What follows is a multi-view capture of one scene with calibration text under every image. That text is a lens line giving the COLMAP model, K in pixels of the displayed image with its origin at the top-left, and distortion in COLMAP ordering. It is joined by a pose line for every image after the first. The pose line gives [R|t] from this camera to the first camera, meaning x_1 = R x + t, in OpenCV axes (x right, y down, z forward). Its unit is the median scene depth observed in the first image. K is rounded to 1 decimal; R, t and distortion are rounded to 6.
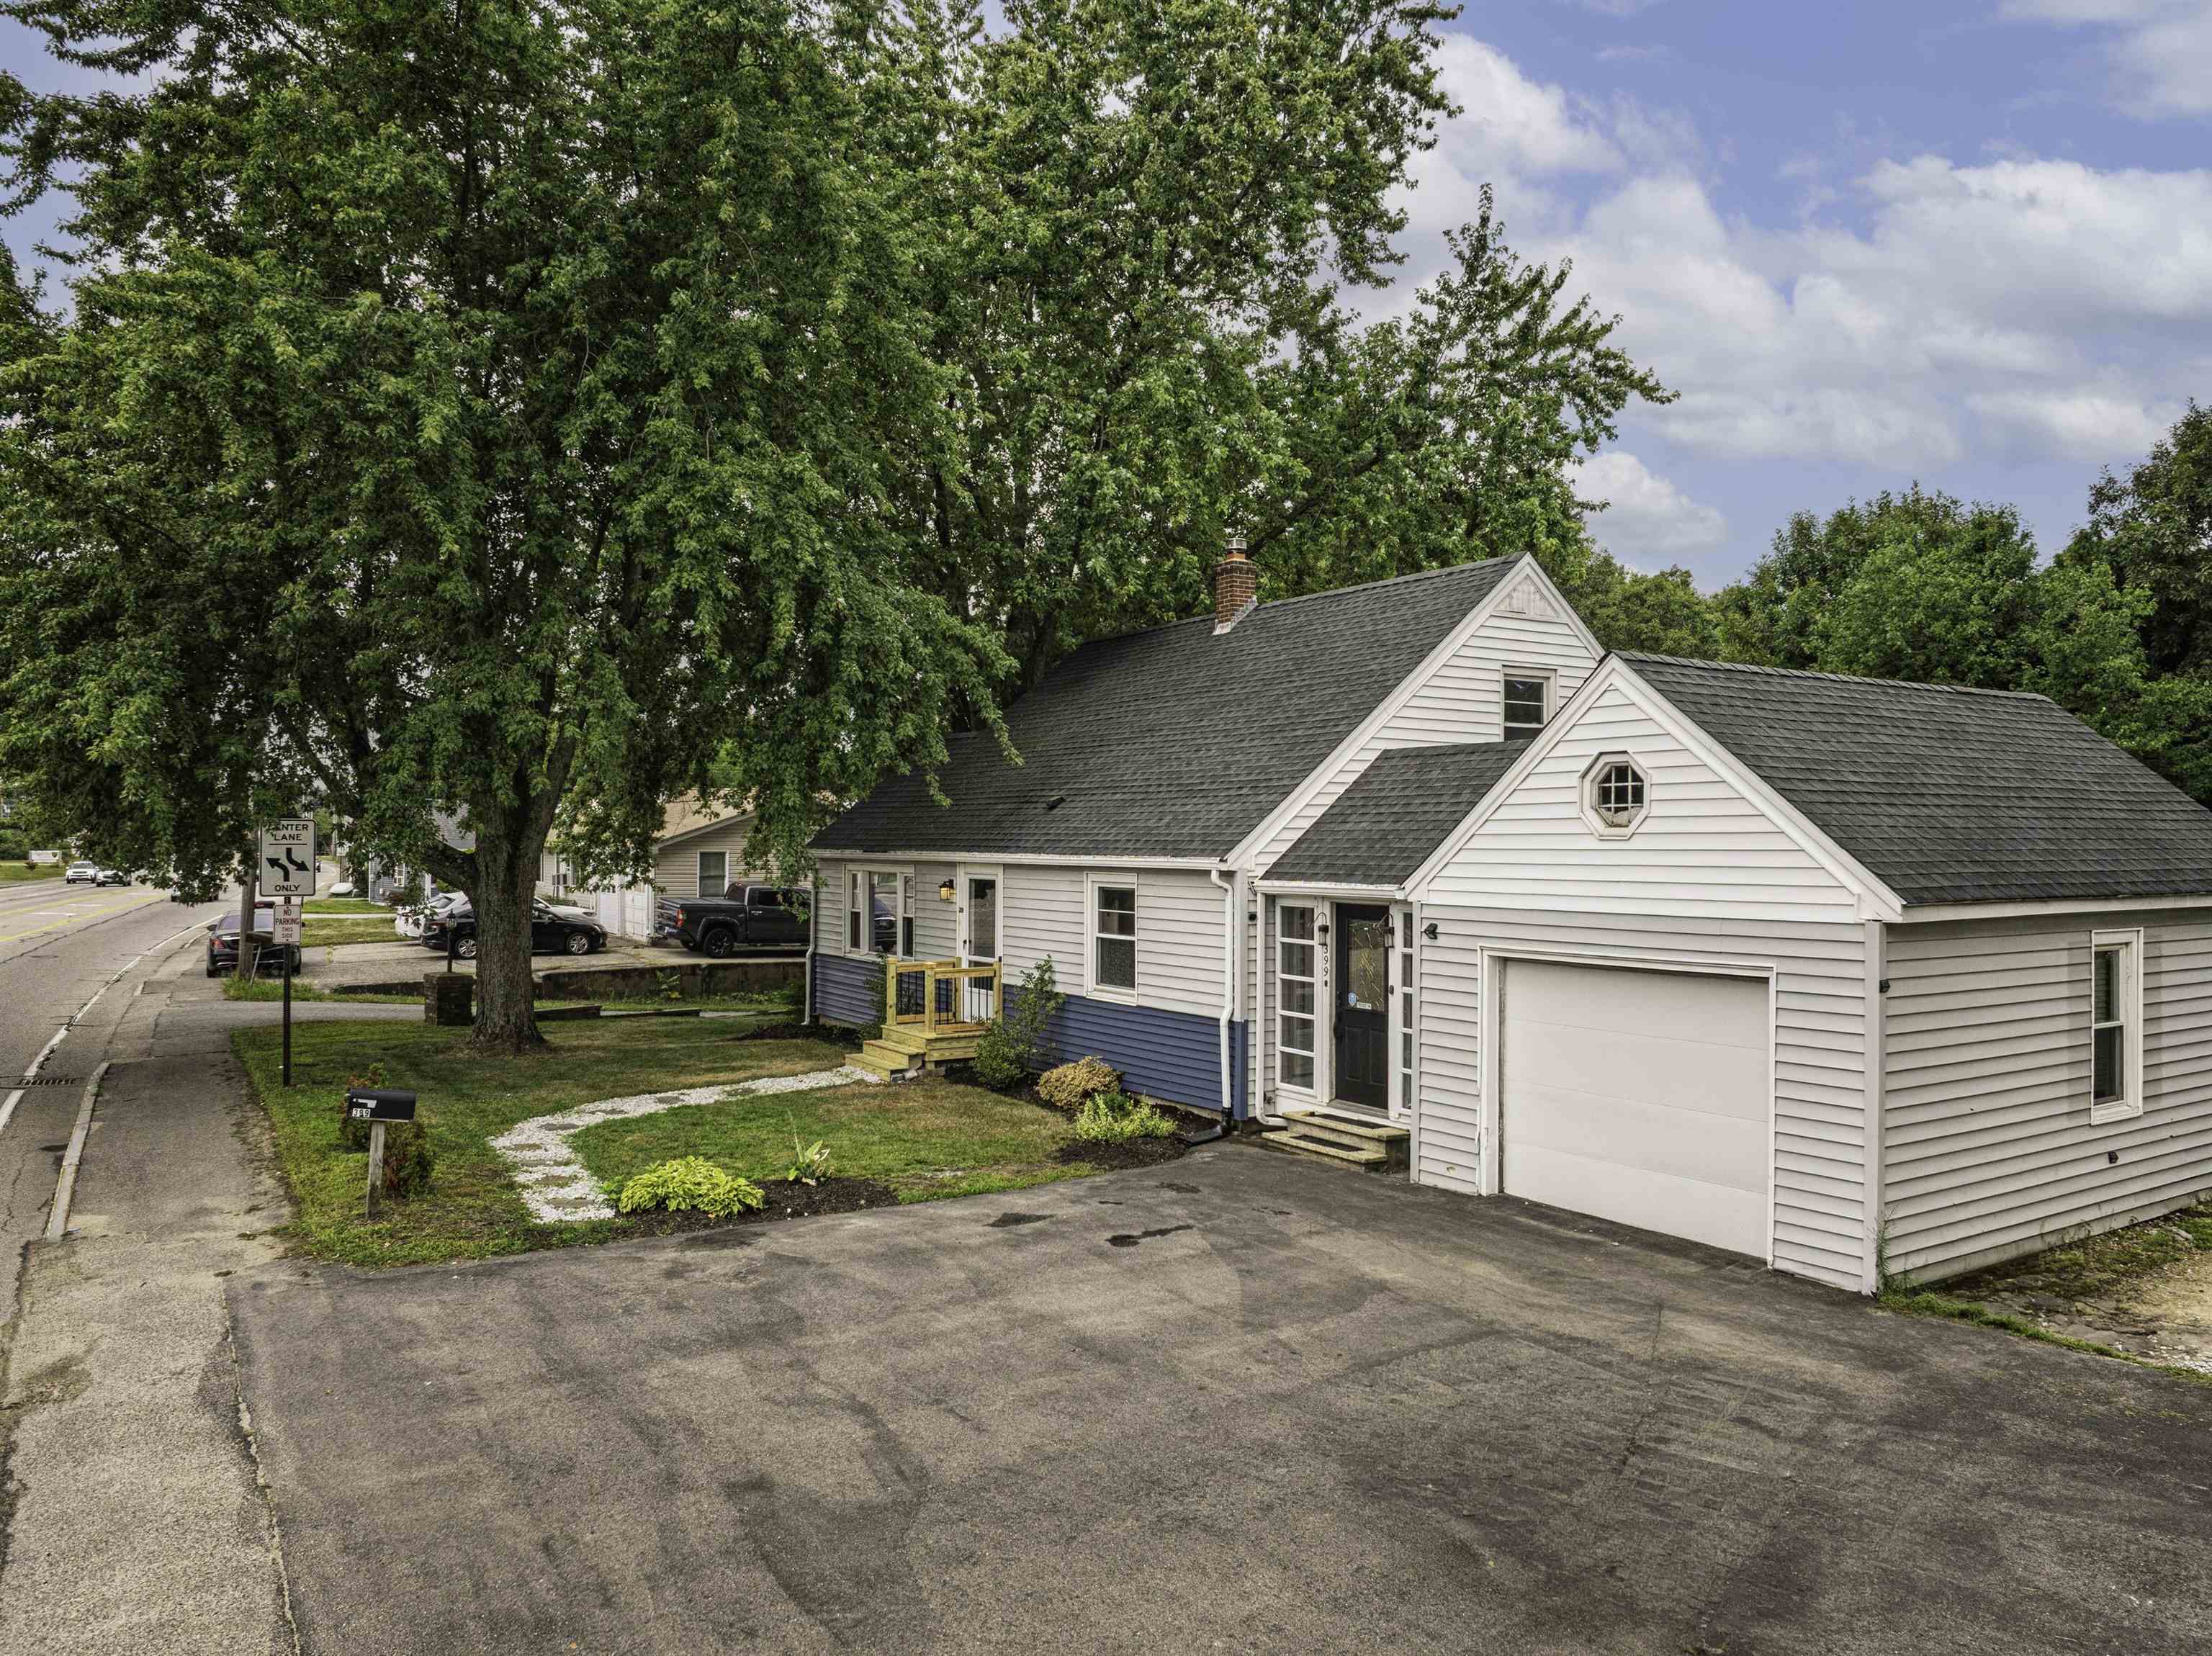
lens RADIAL K [[1571.3, 0, 1096.3], [0, 1571.3, 834.8], [0, 0, 1]] dist [-0.039642, 0.029920]
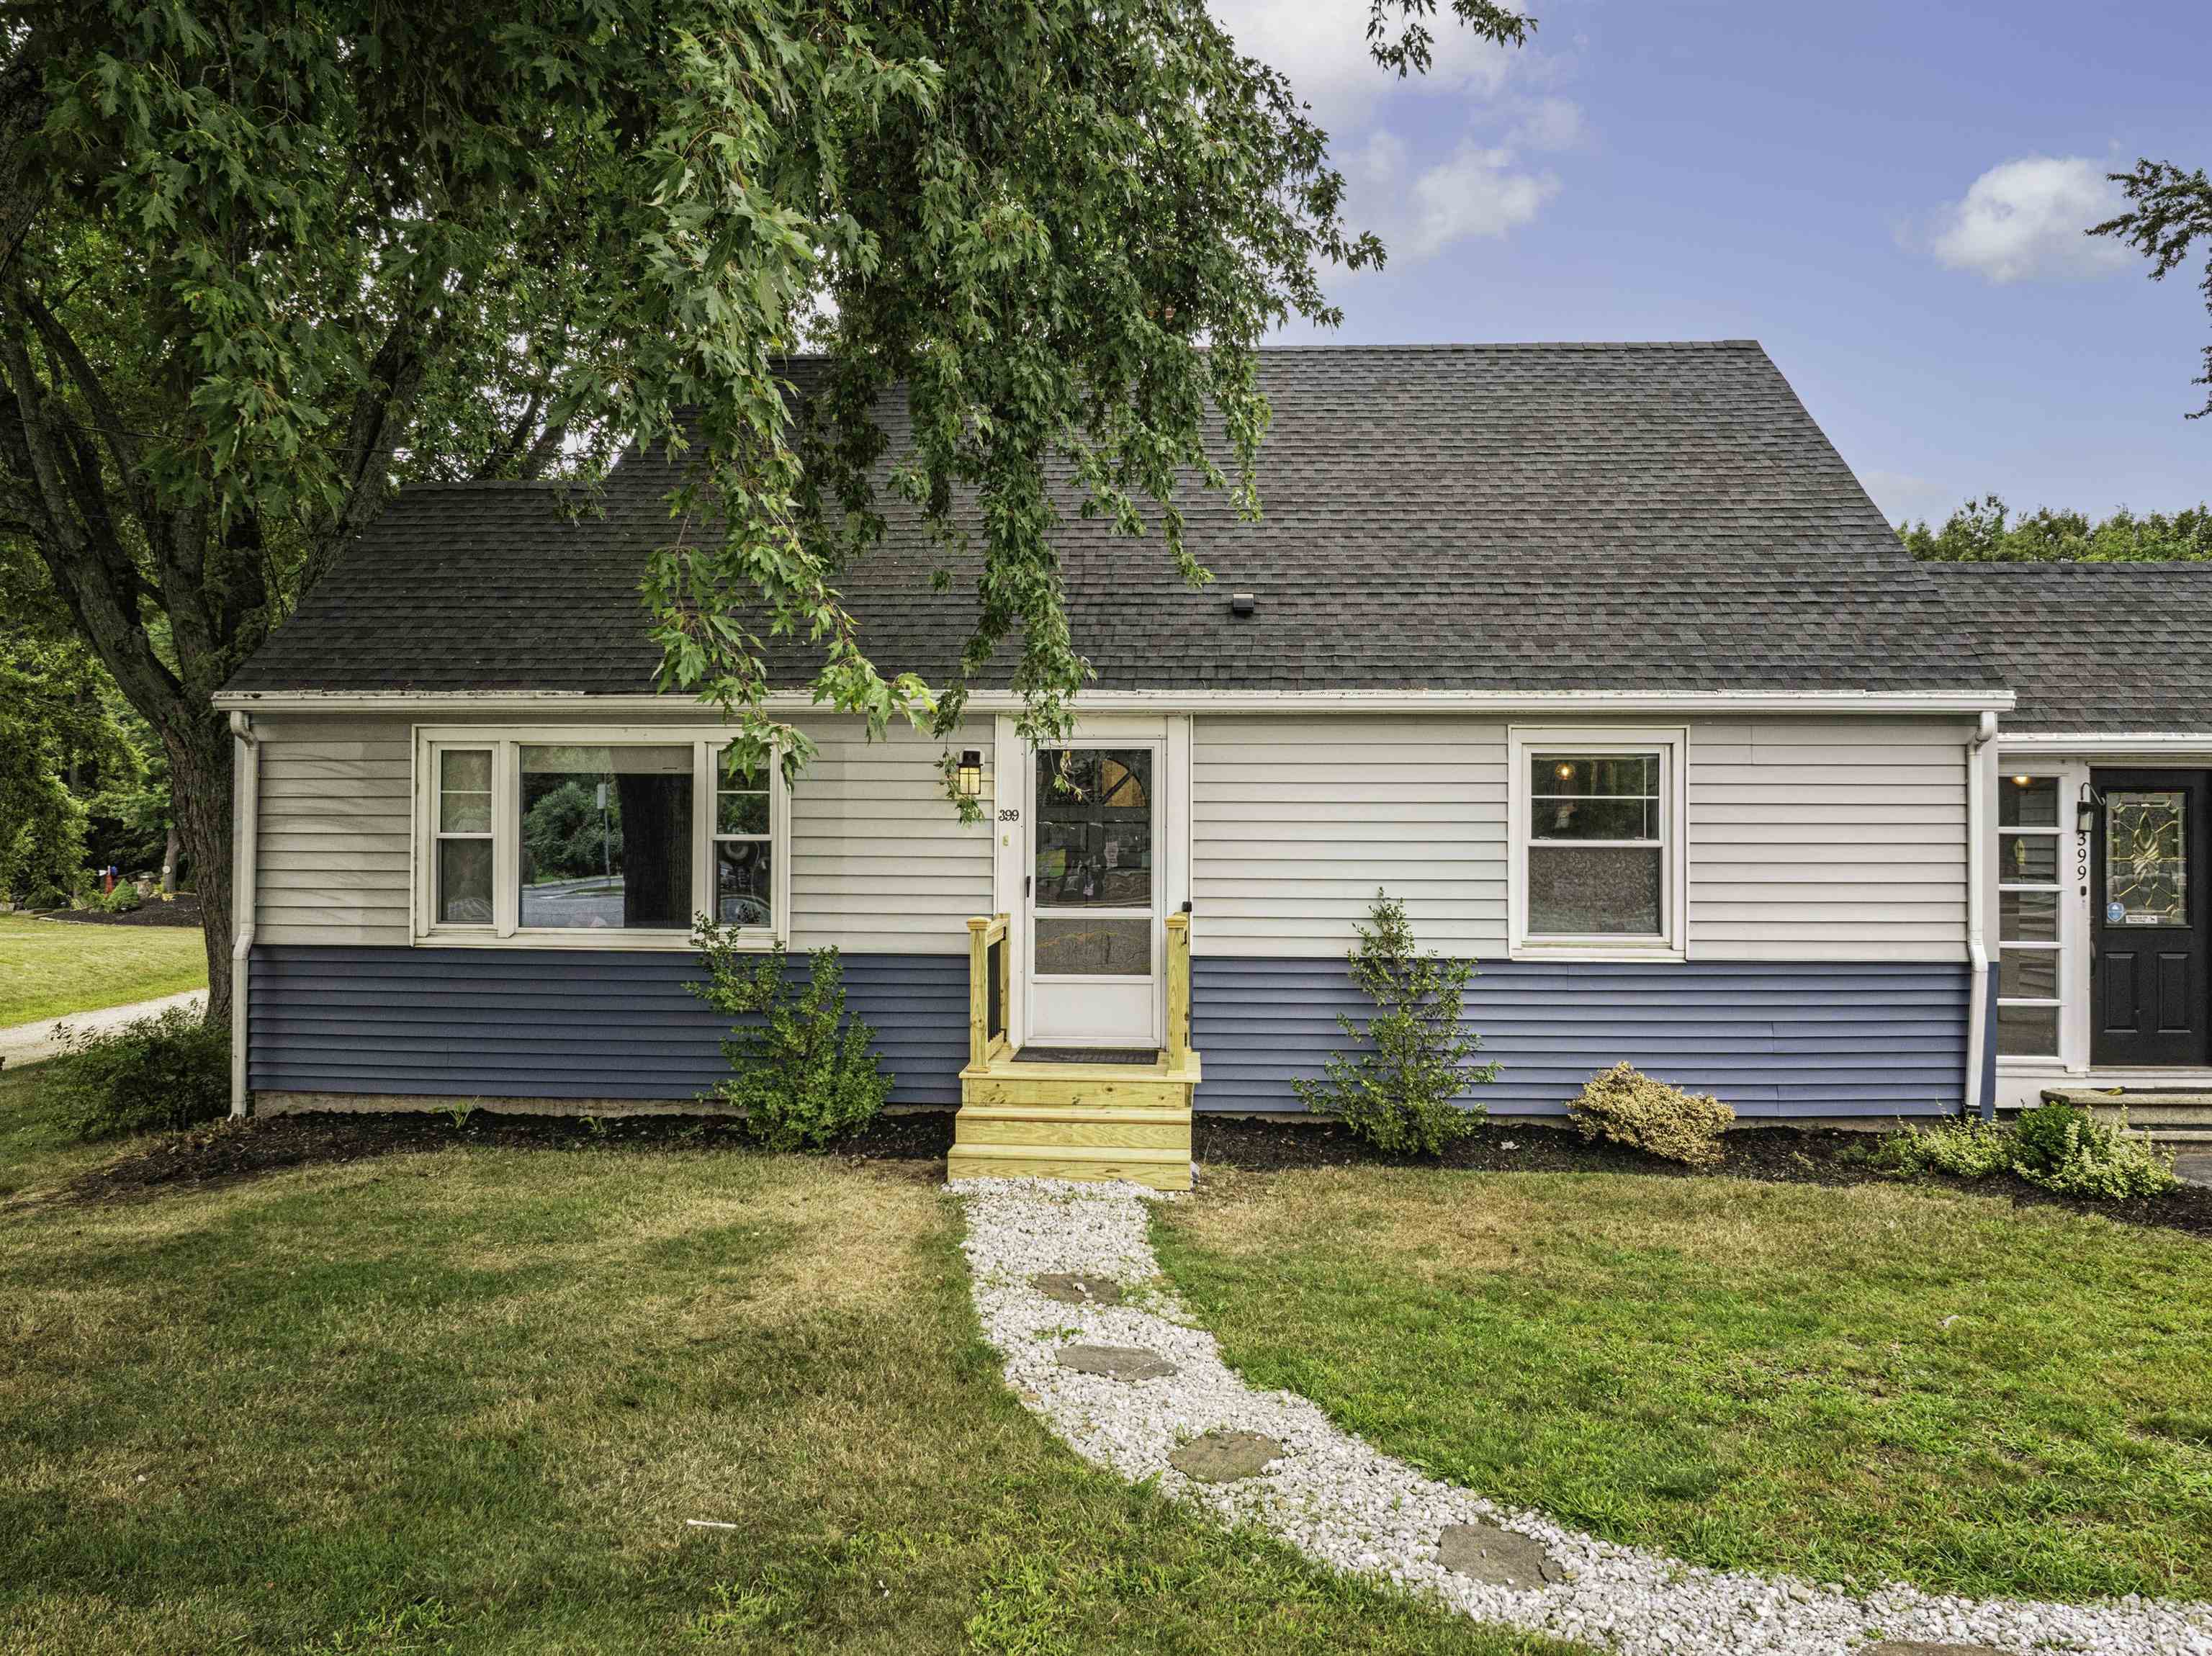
lens RADIAL K [[1560.4, 0, 1099.1], [0, 1560.4, 815.4], [0, 0, 1]] dist [-0.003490, -0.063930]
pose [[0.594337, 0.013785, 0.804098, -0.628018], [-0.006332, 0.999902, -0.012462, 0.075803], [-0.804191, 0.002315, 0.594367, 0.970560]]
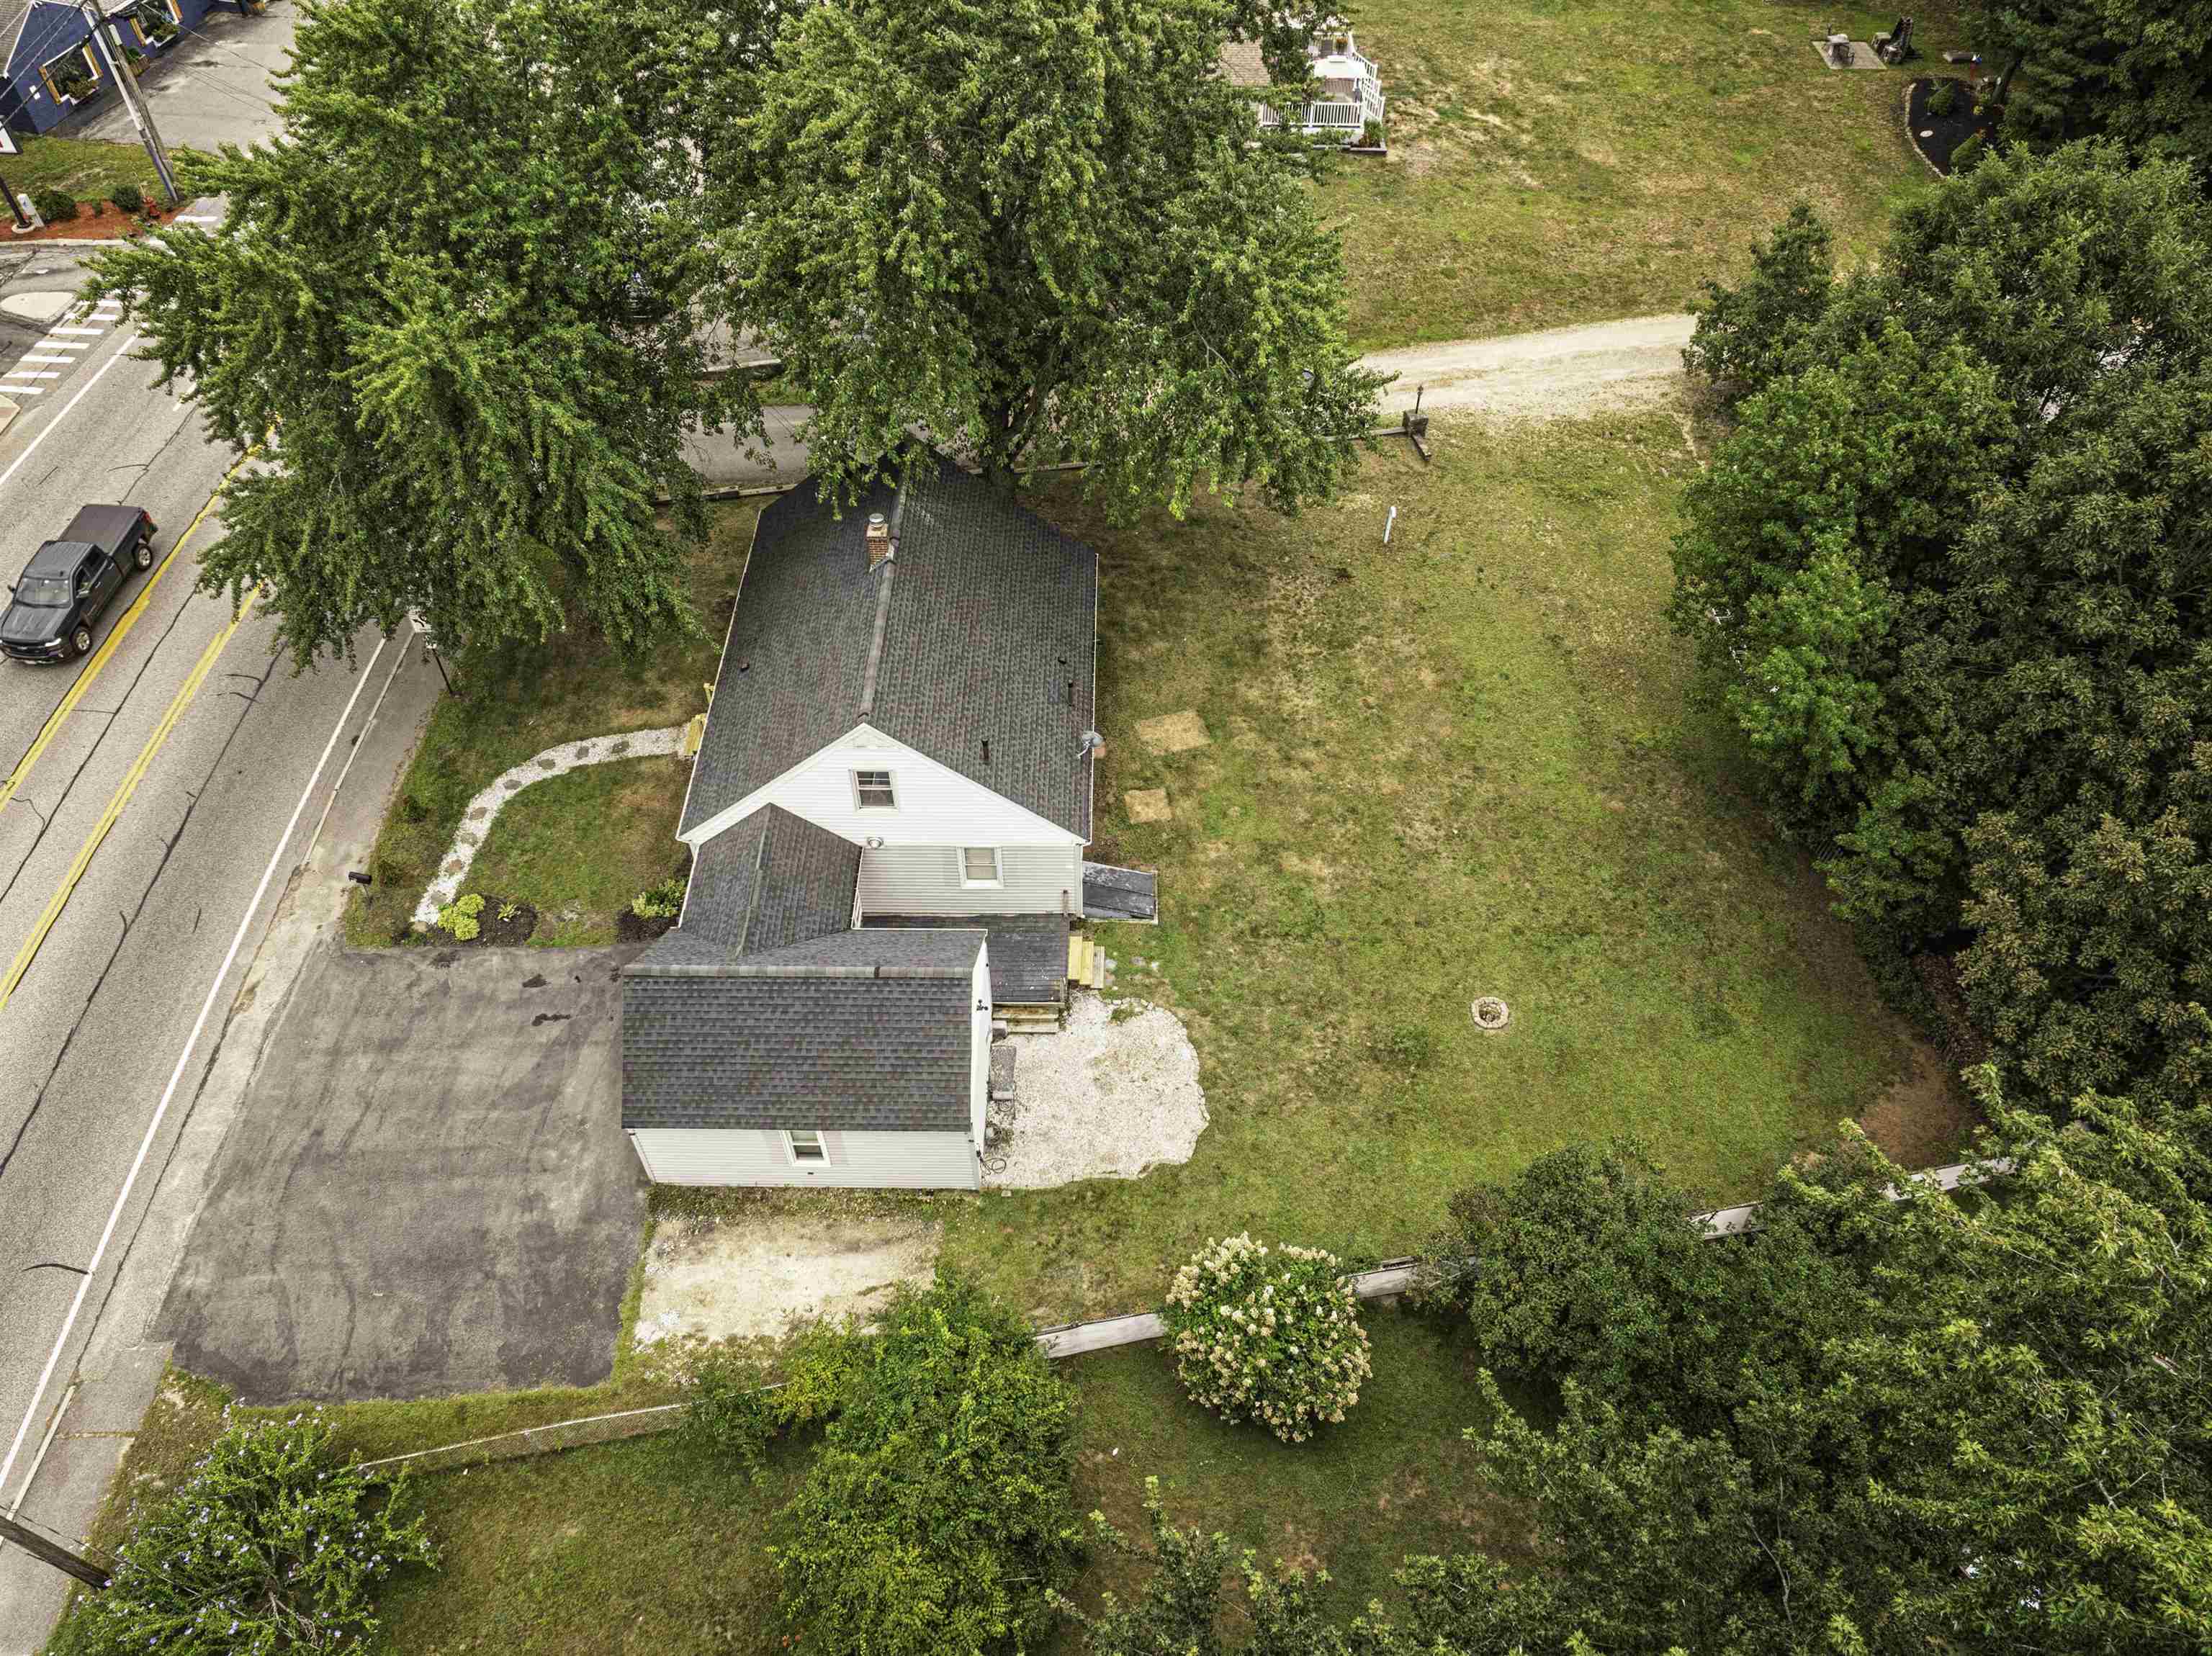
lens RADIAL K [[1554.6, 0, 1103.8], [0, 1554.6, 821.8], [0, 0, 1]] dist [-0.026089, -0.011990]
pose [[0.838279, 0.407916, -0.361791, 1.387207], [0.006164, 0.656412, 0.754378, -1.667562], [0.545206, -0.634609, 0.547742, 0.174326]]
